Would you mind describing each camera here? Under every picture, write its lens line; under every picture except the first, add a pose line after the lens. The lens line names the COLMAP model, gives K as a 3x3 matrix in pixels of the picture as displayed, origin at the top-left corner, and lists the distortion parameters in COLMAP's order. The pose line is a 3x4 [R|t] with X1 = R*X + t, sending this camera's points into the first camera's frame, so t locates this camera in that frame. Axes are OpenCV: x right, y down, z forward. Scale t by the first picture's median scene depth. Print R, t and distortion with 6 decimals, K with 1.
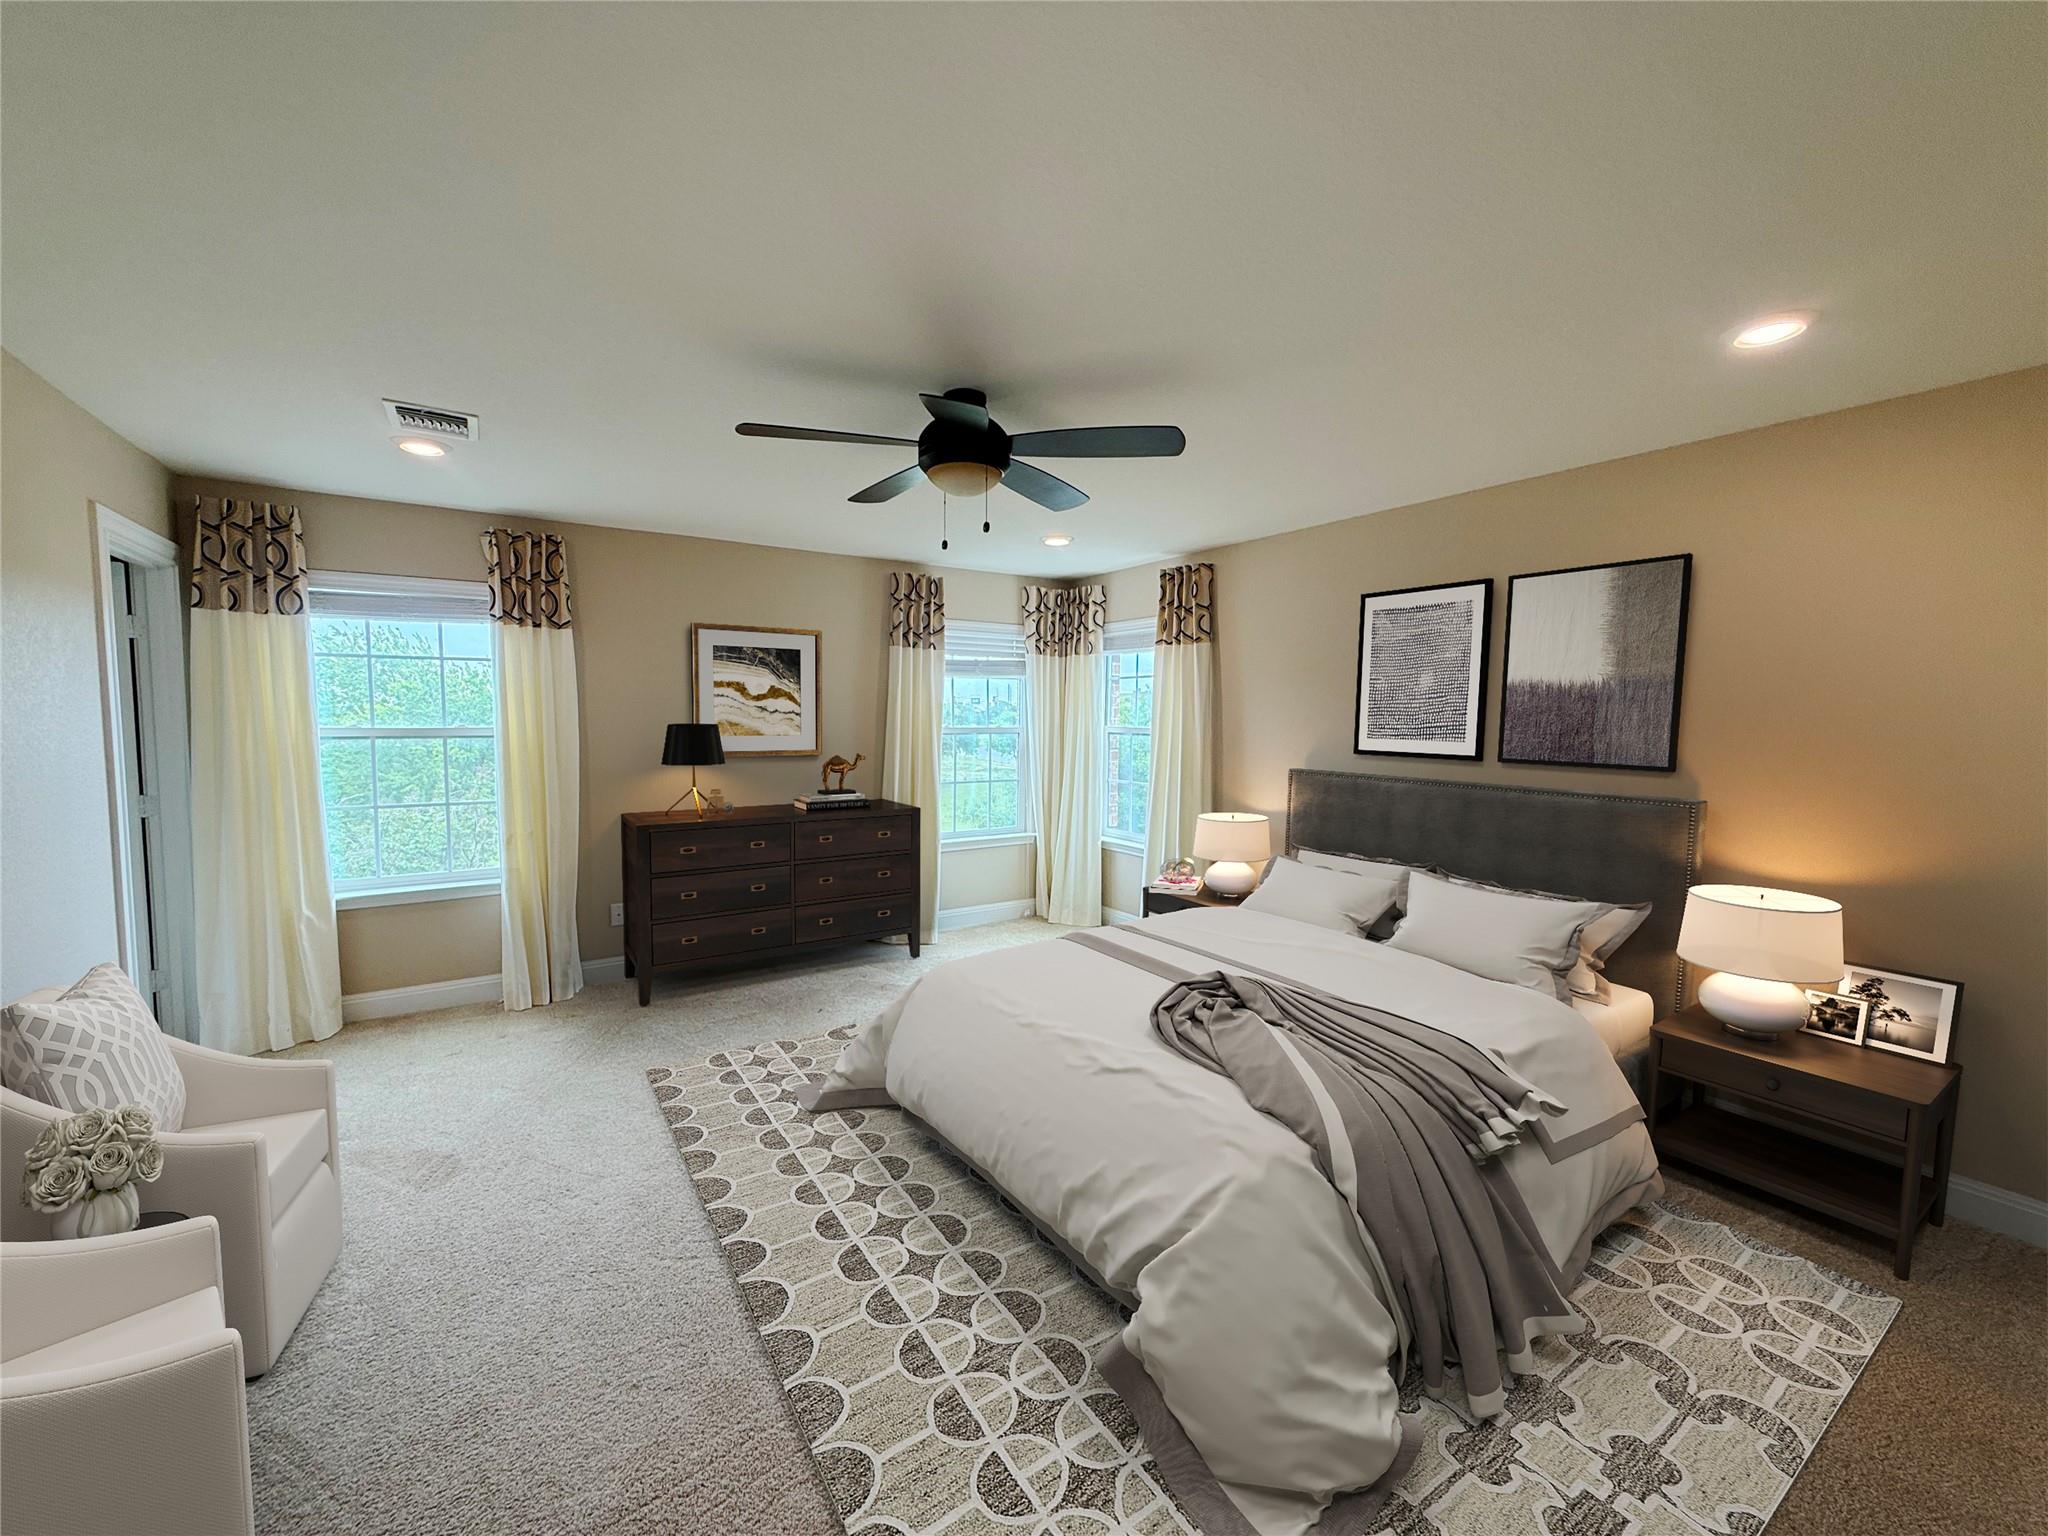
lens RADIAL K [[816.9, 0, 1017.2], [0, 816.9, 770.2], [0, 0, 1]] dist [0.002554, -0.000260]
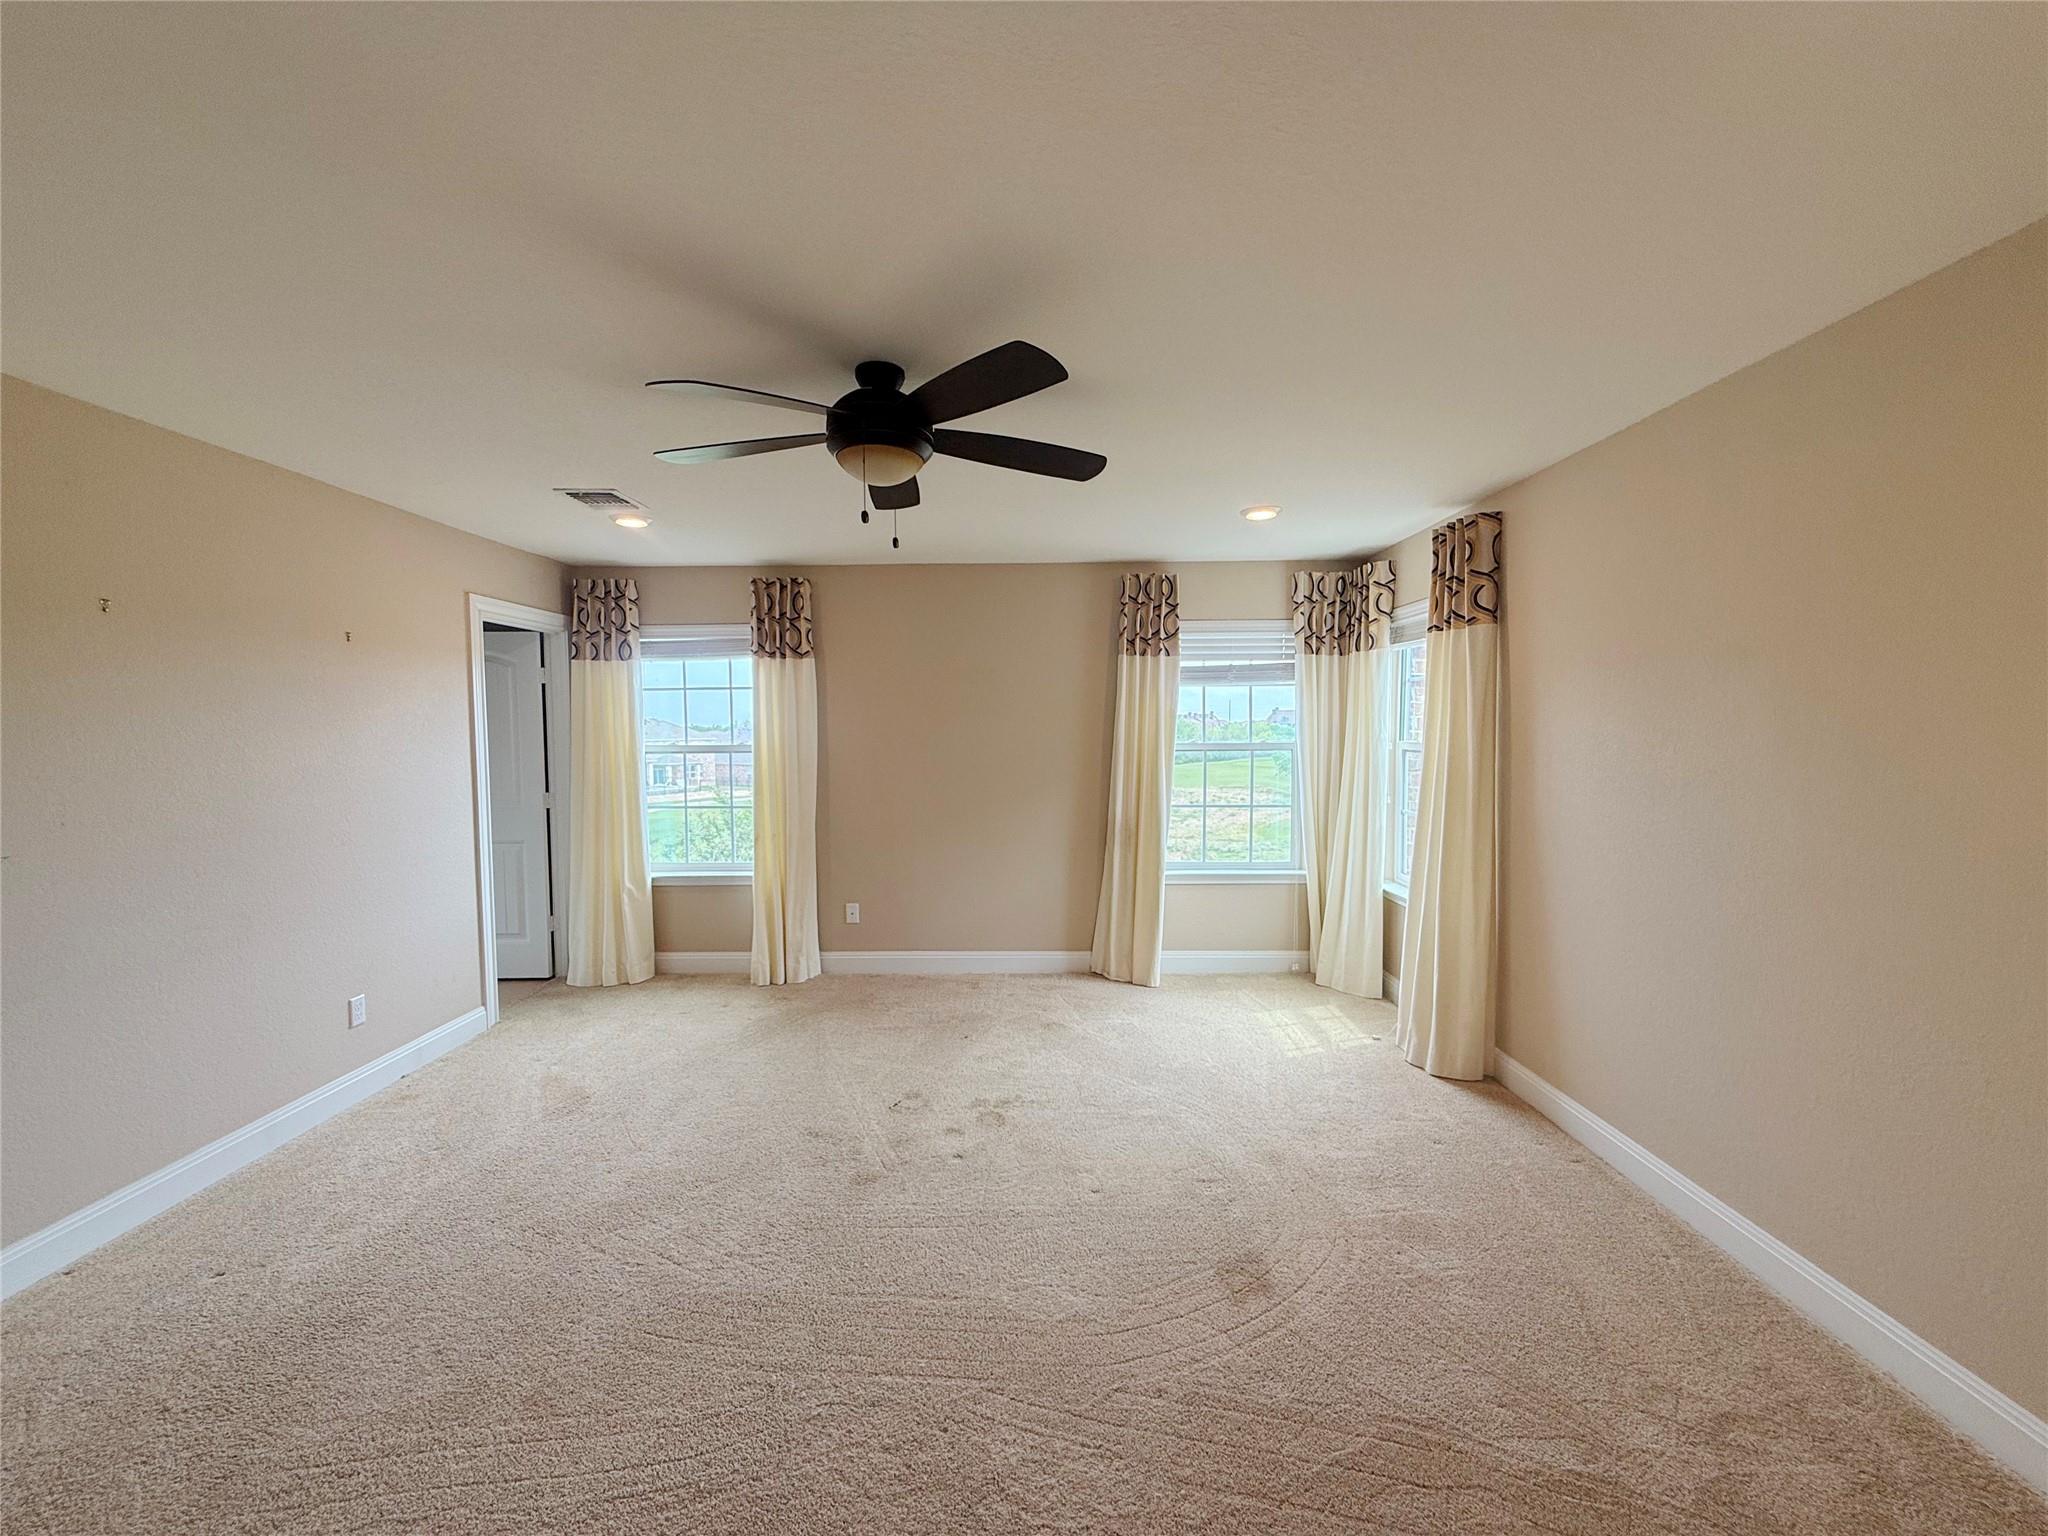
lens RADIAL K [[816.9, 0, 1021.9], [0, 816.9, 770.8], [0, 0, 1]] dist [0.002554, -0.000260]
pose [[0.830609, 0.018585, -0.556546, 0.289686], [-0.026813, 0.999618, -0.006635, -0.013888], [0.556210, 0.020433, 0.830791, 0.190557]]
